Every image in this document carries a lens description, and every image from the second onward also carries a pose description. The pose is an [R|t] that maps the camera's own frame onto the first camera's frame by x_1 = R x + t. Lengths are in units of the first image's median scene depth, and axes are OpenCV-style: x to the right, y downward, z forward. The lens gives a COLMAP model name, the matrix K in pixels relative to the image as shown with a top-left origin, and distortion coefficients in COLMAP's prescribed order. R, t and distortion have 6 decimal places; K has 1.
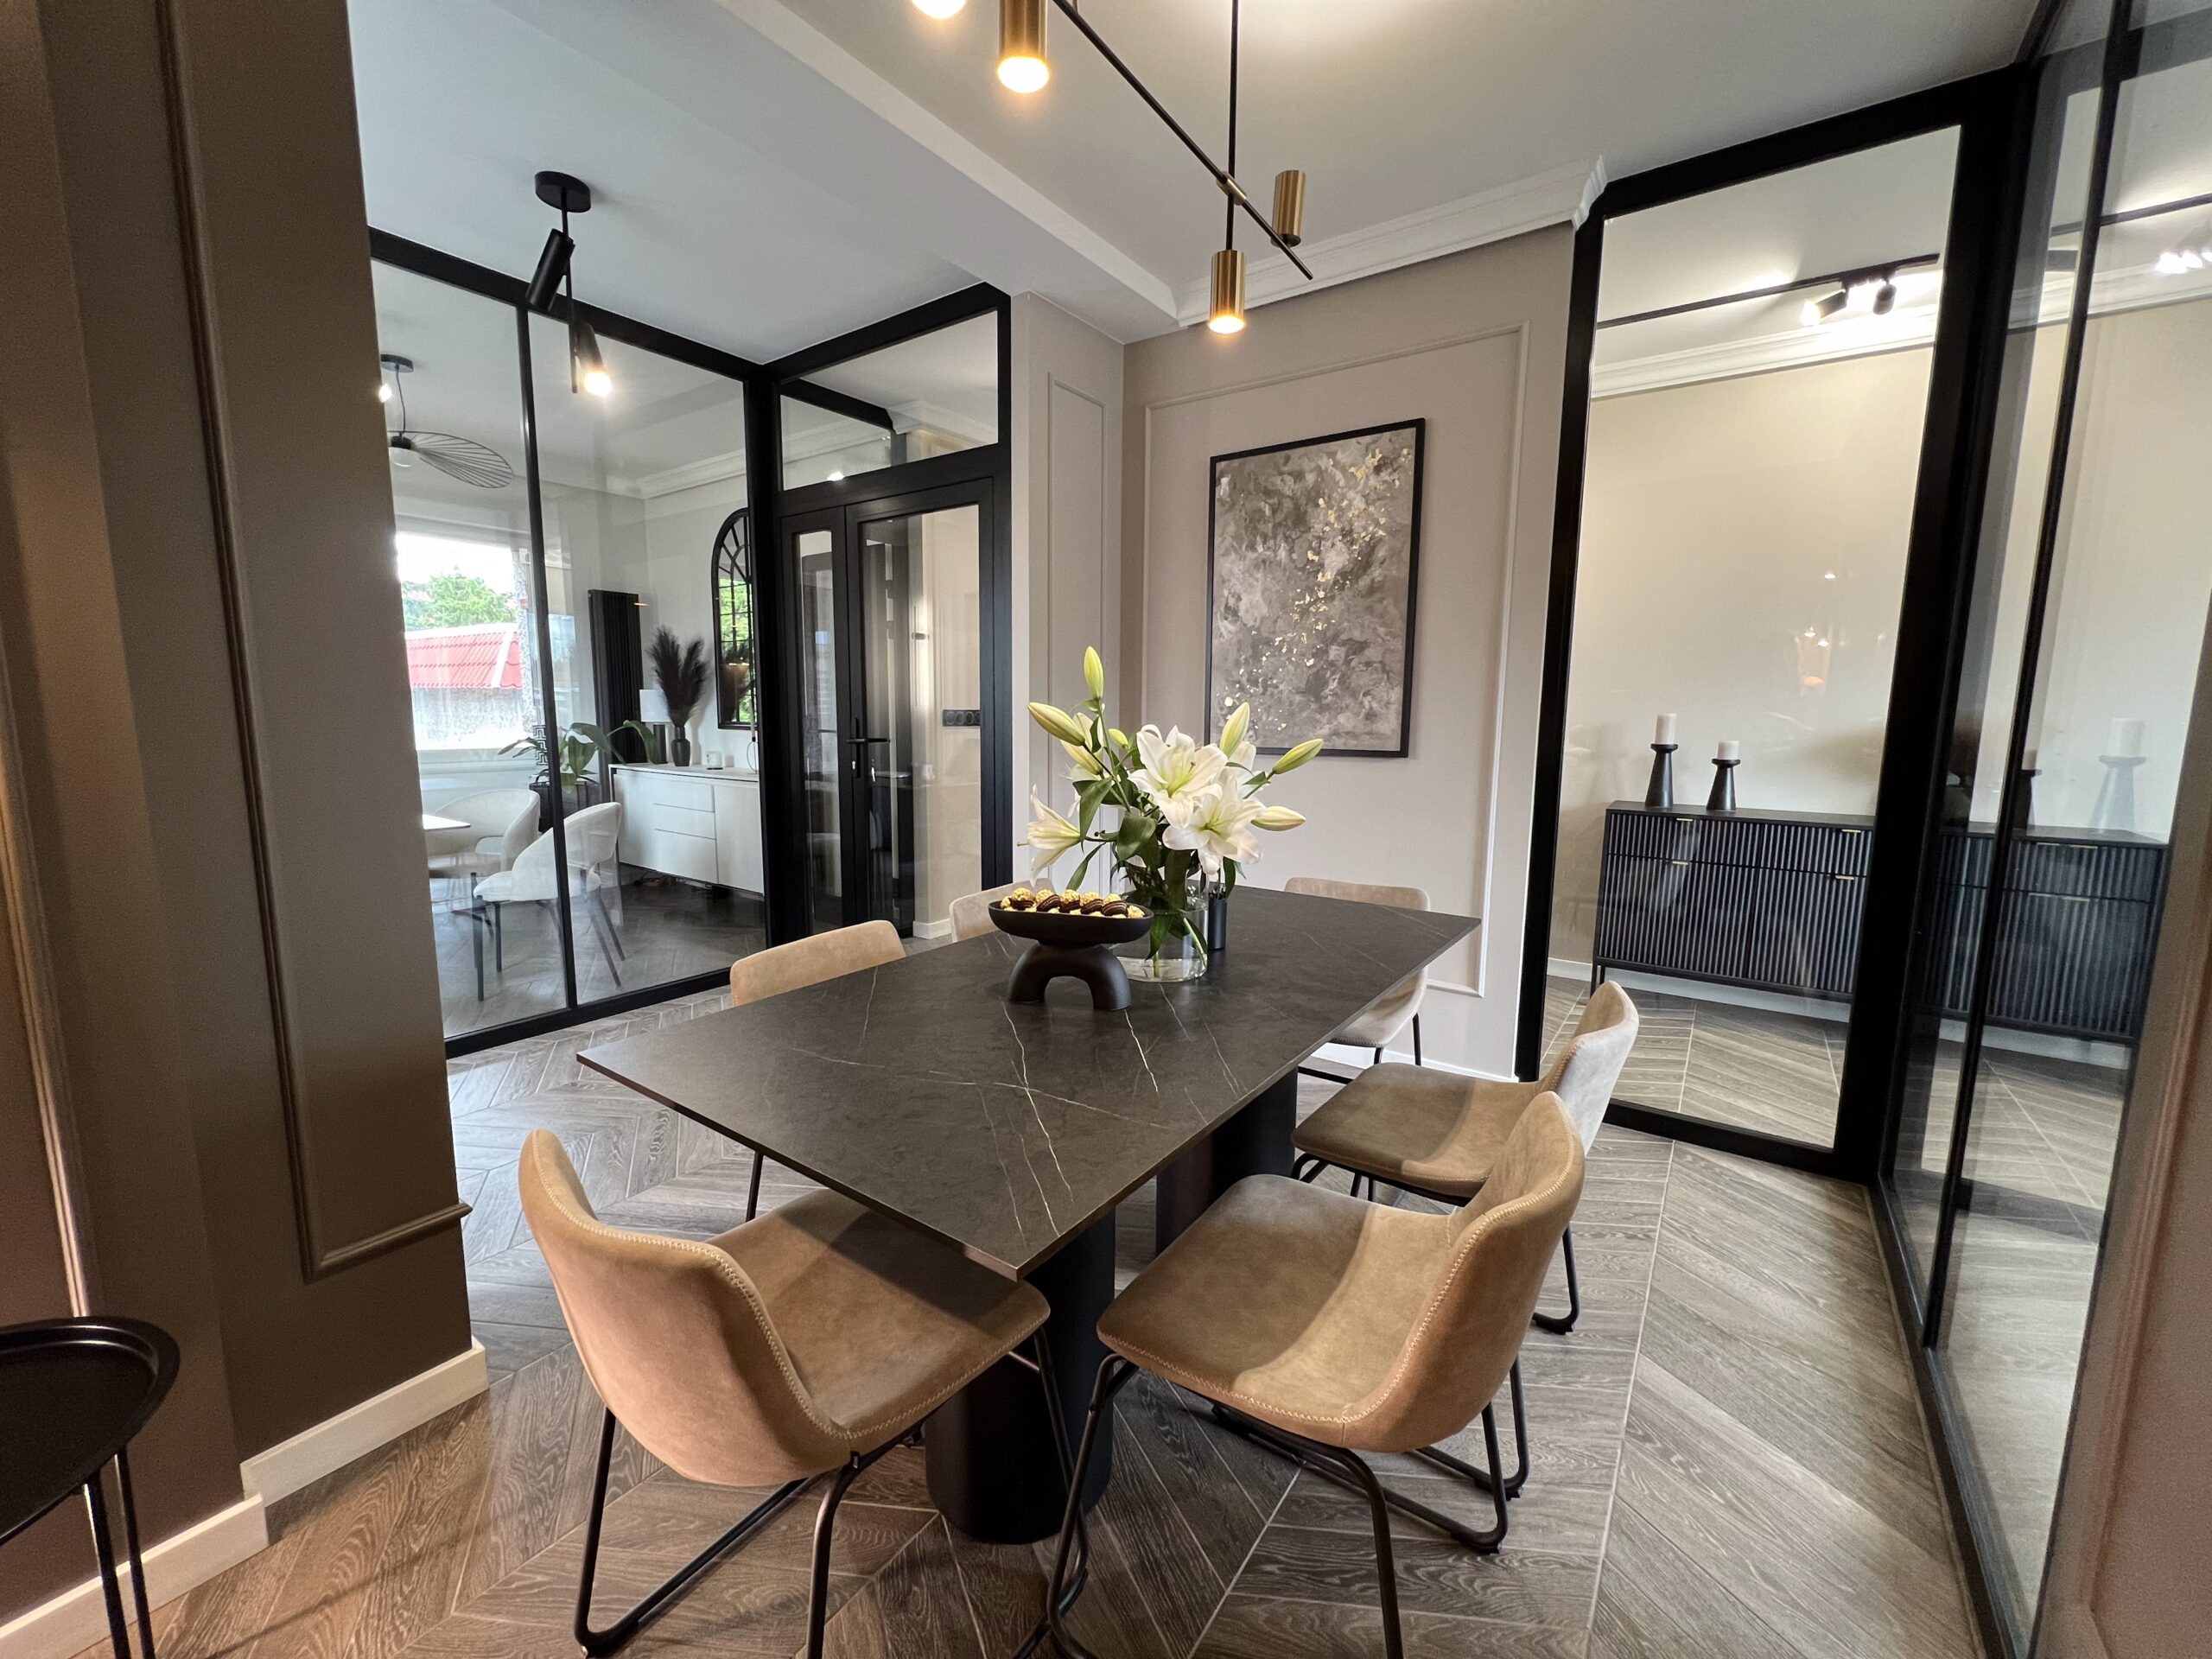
lens RADIAL K [[893.1, 0, 1102.6], [0, 893.1, 825.8], [0, 0, 1]] dist [-0.004276, 0.001362]
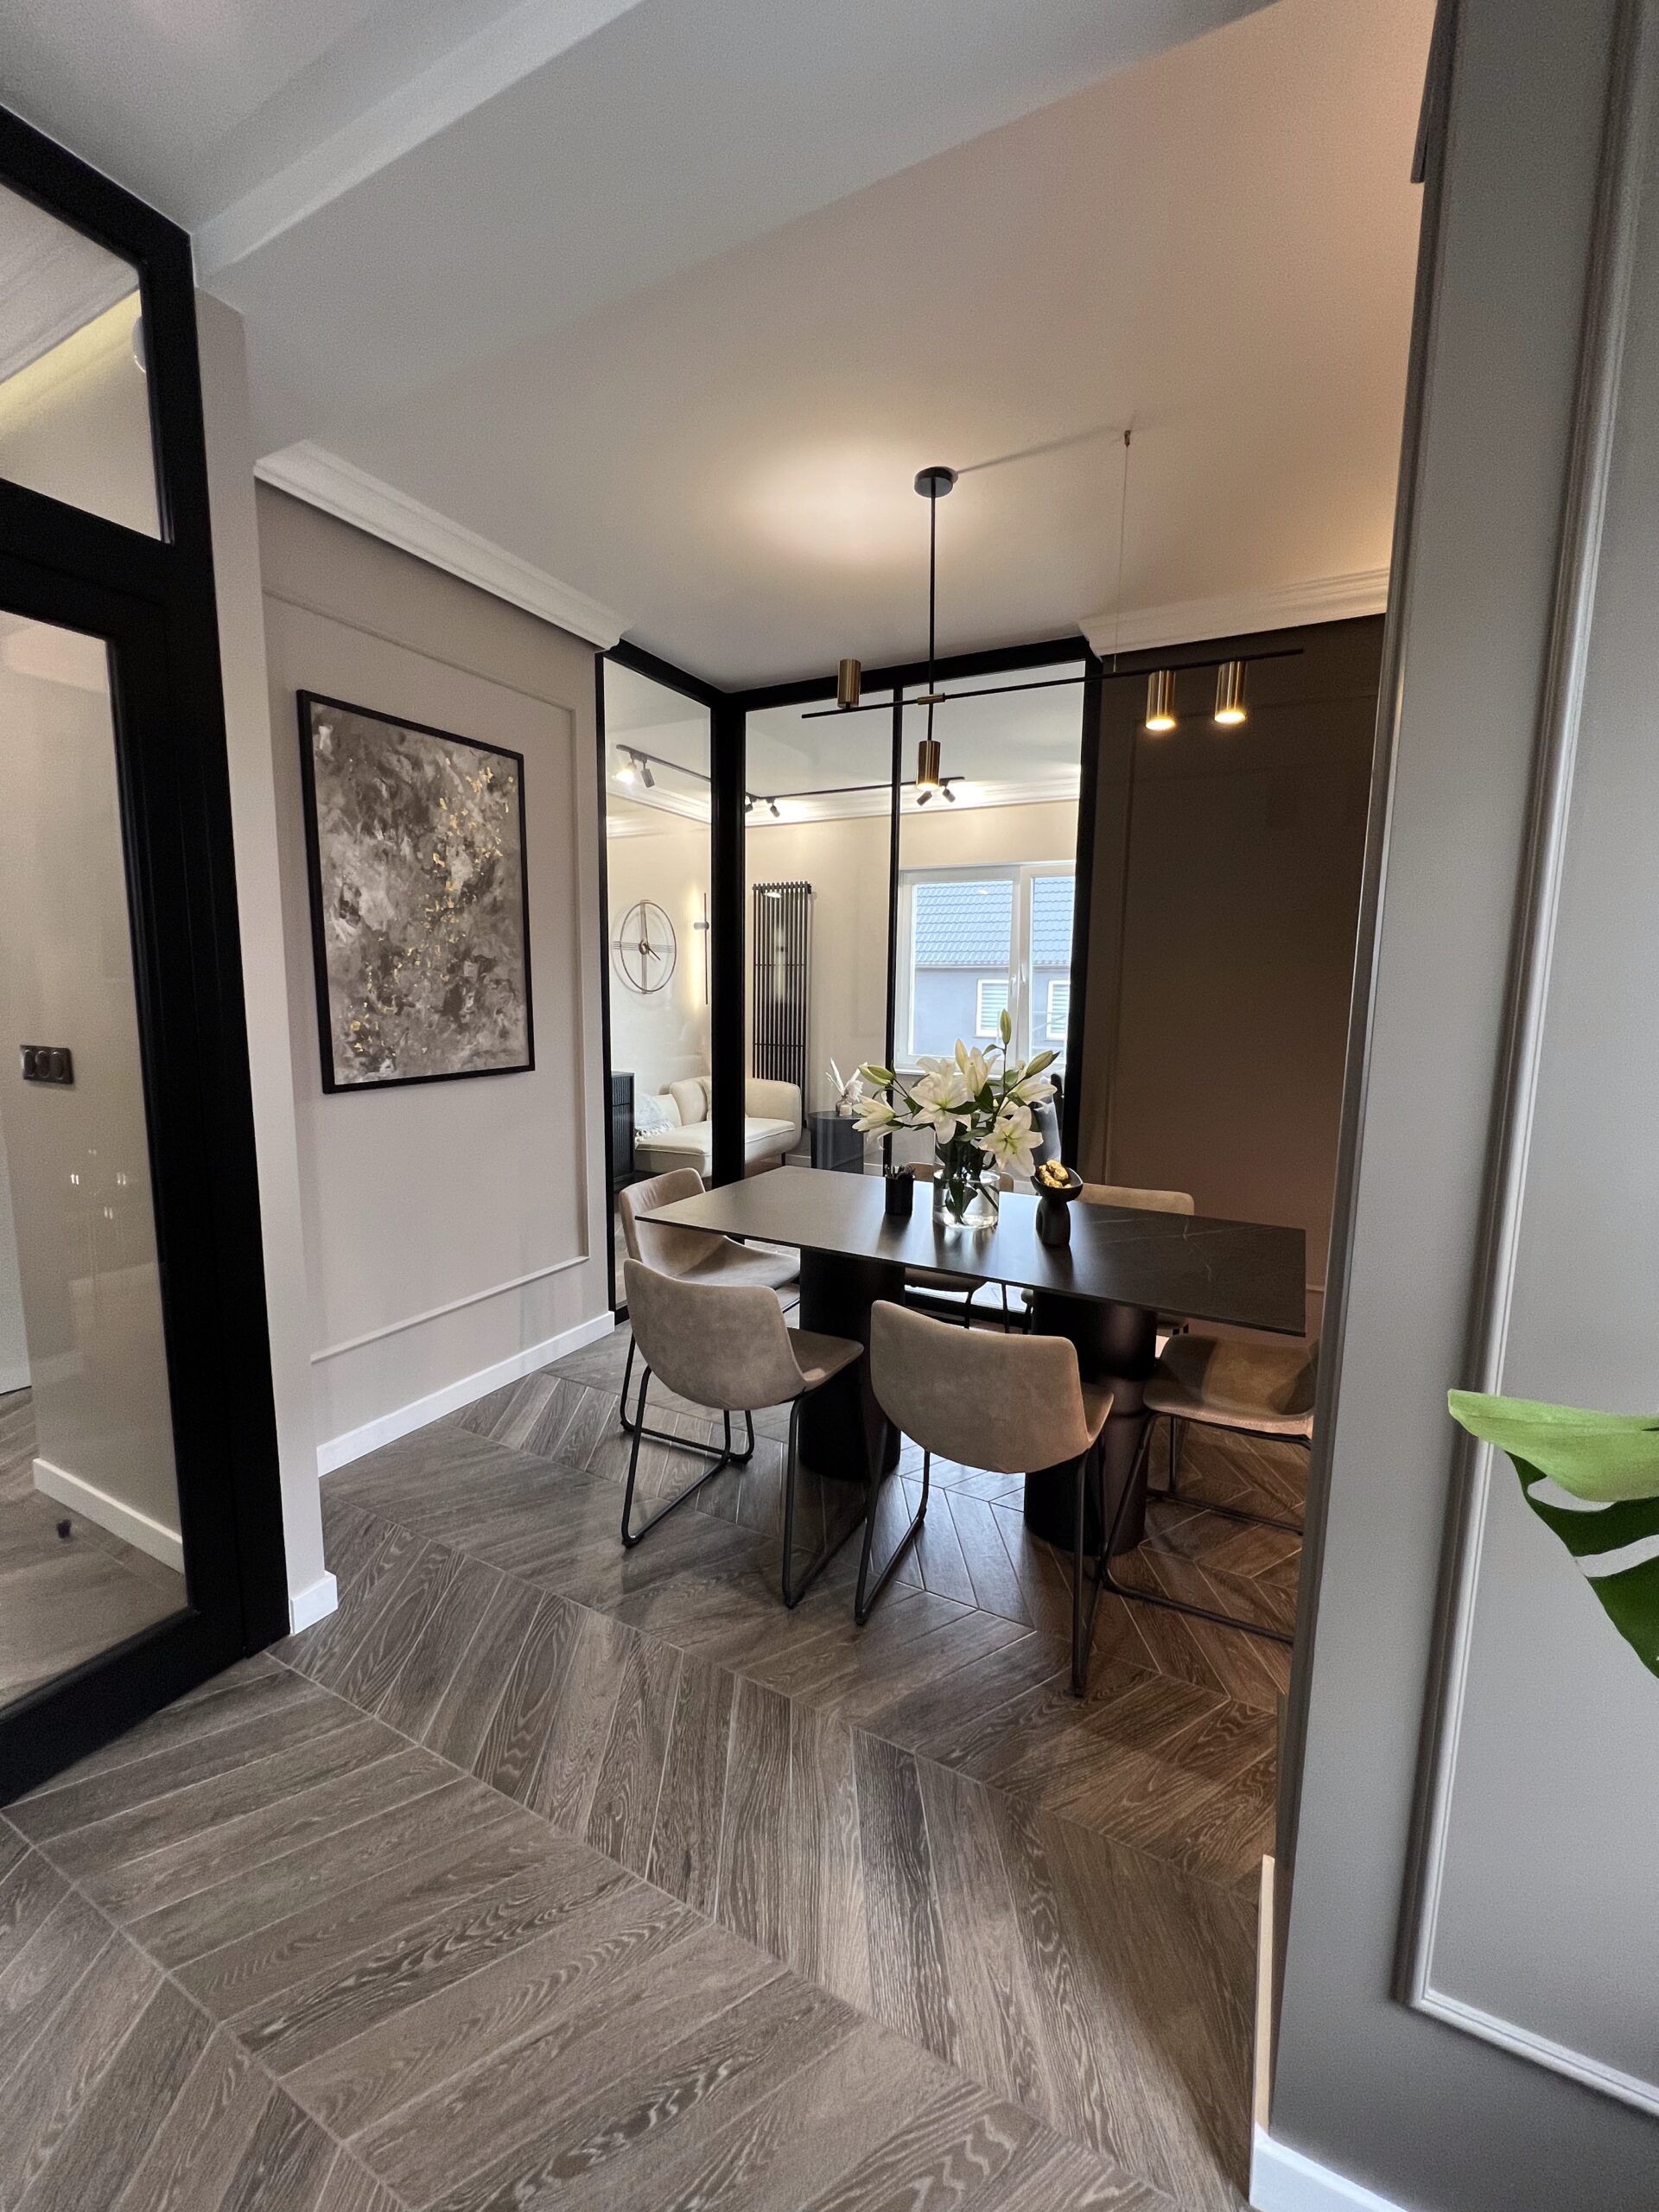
lens RADIAL K [[893.1, 0, 834.1], [0, 893.1, 1100.4], [0, 0, 1]] dist [-0.004276, 0.001362]
pose [[-0.148243, -0.137410, 0.979358, -0.733062], [0.115512, 0.981116, 0.155141, -0.158613], [-0.982182, 0.136127, -0.129571, 0.758228]]
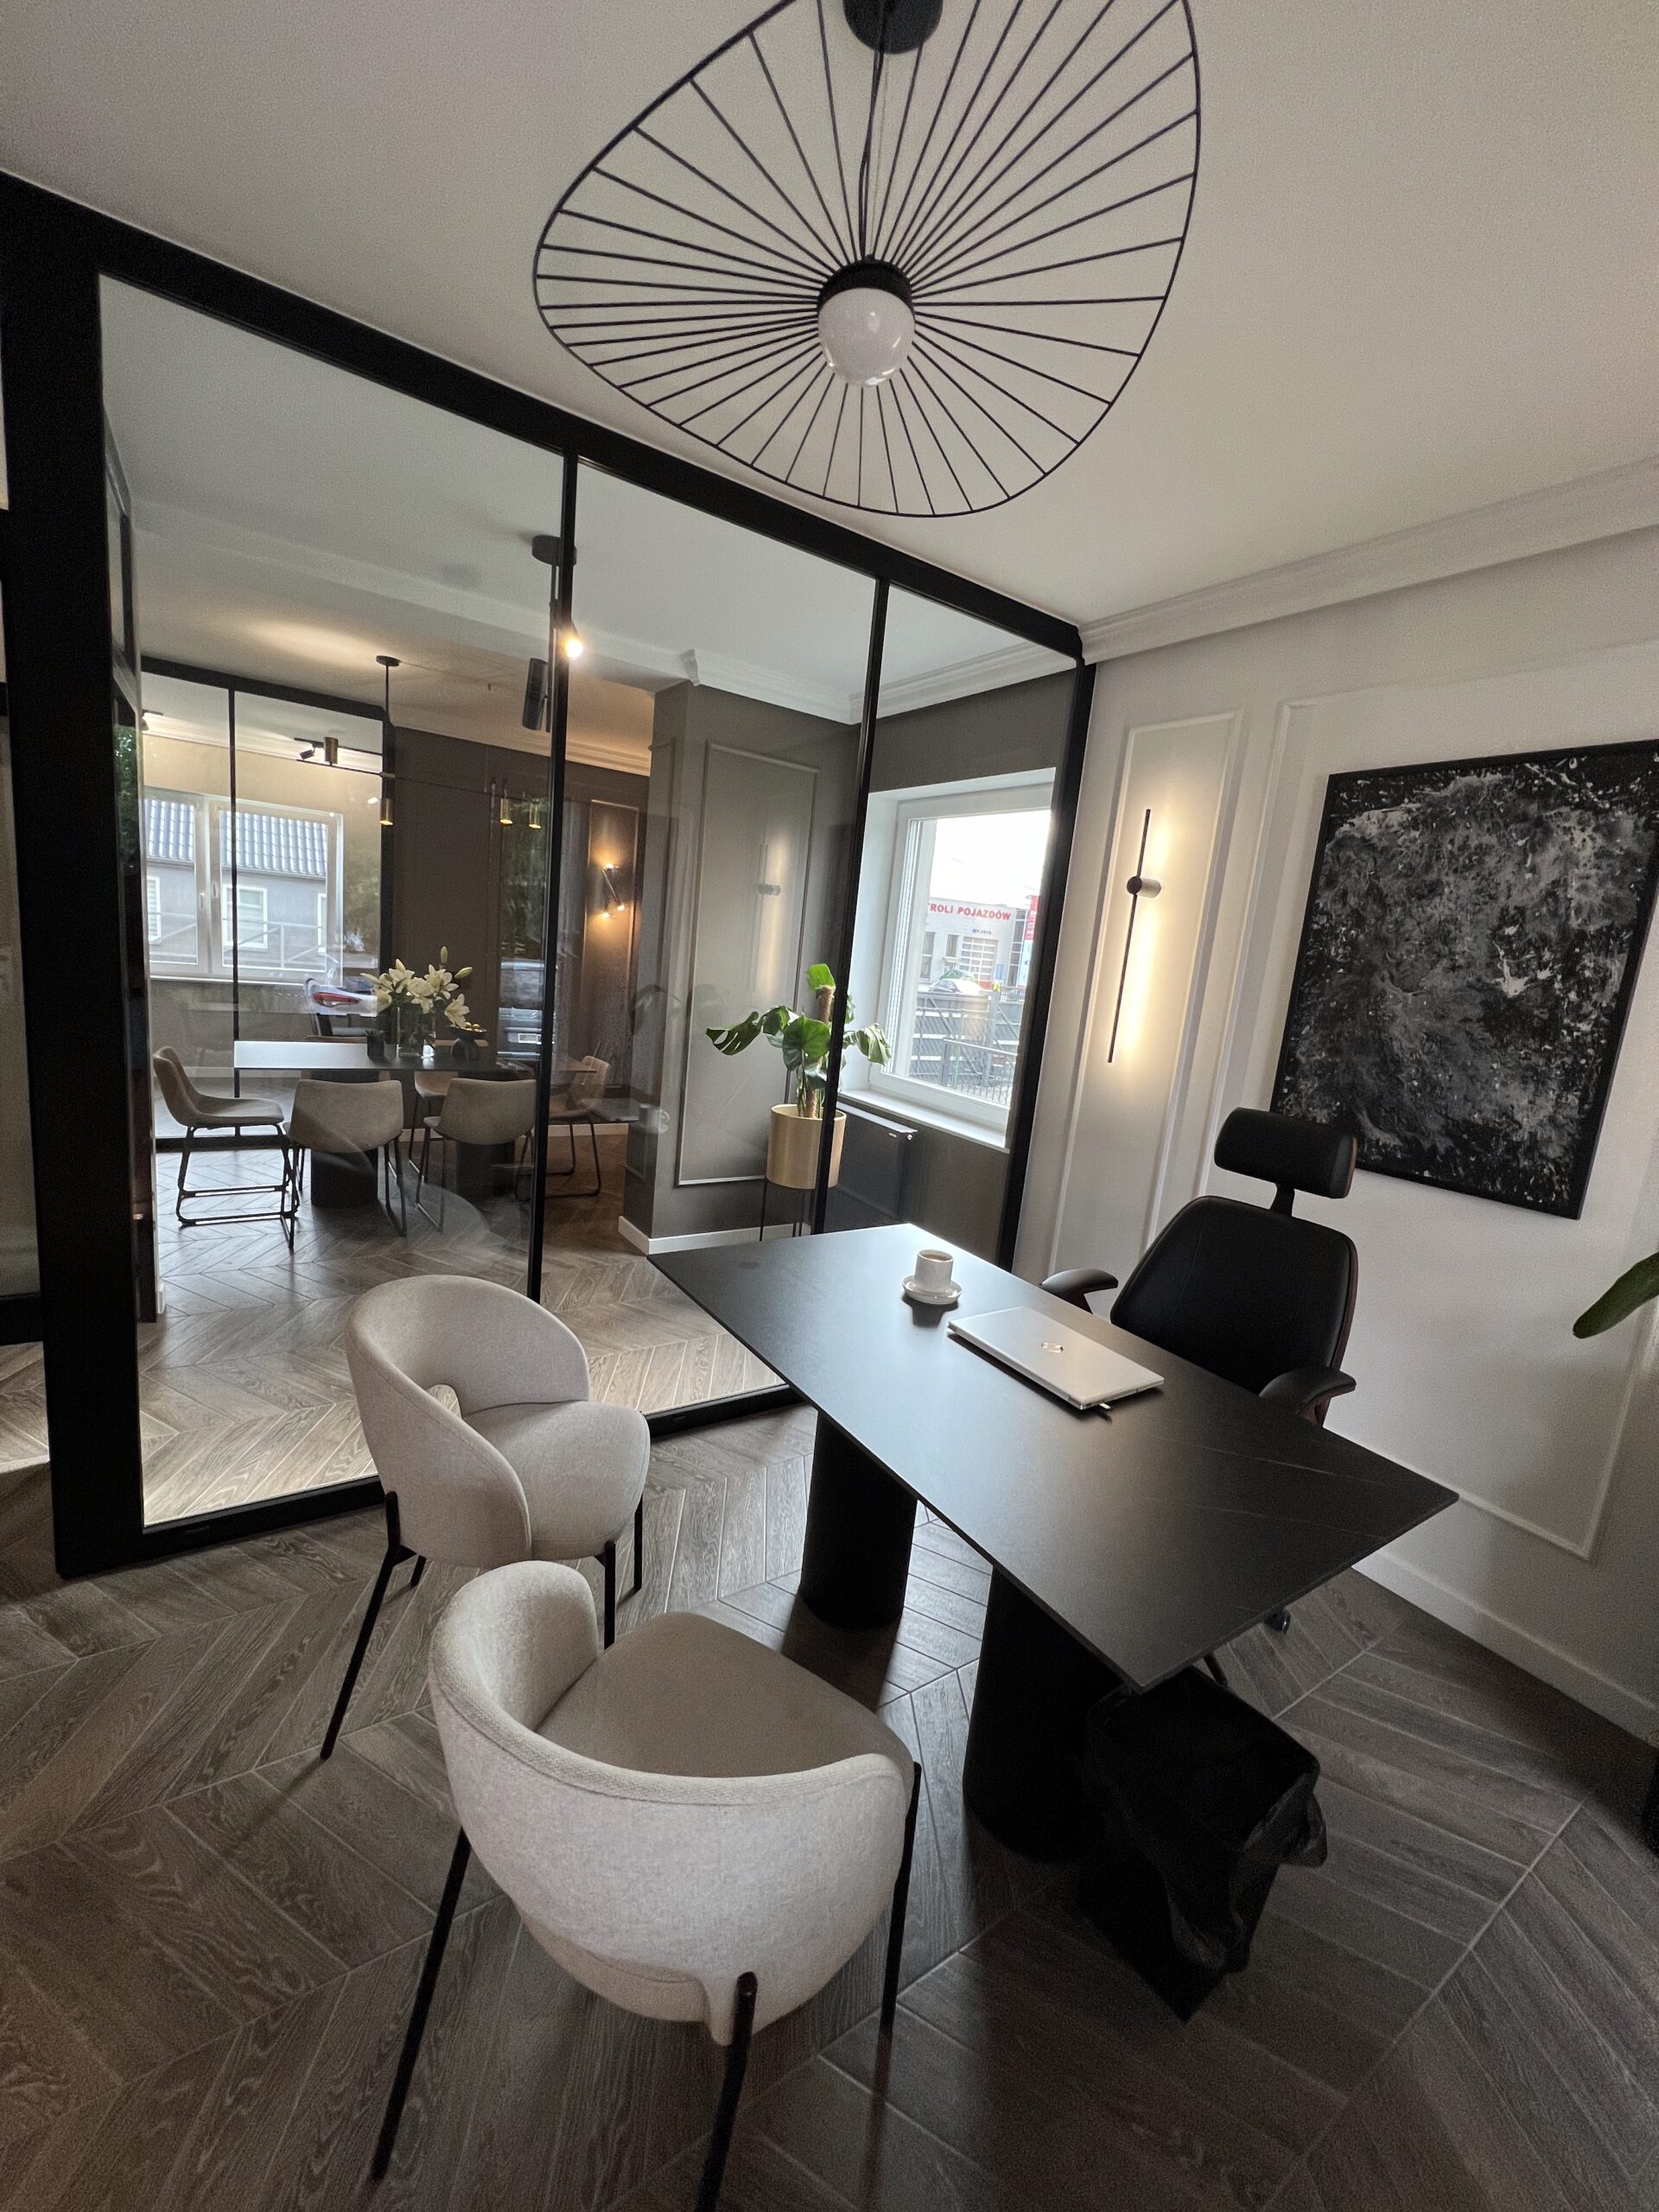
lens RADIAL K [[880.0, 0, 830.8], [0, 880.0, 1099.0], [0, 0, 1]] dist [-0.003798, 0.001115]
pose [[-0.933217, -0.160003, 0.321722, -1.155592], [-0.062408, 0.953949, 0.293405, -0.336288], [-0.353852, 0.253733, -0.900227, 1.699237]]
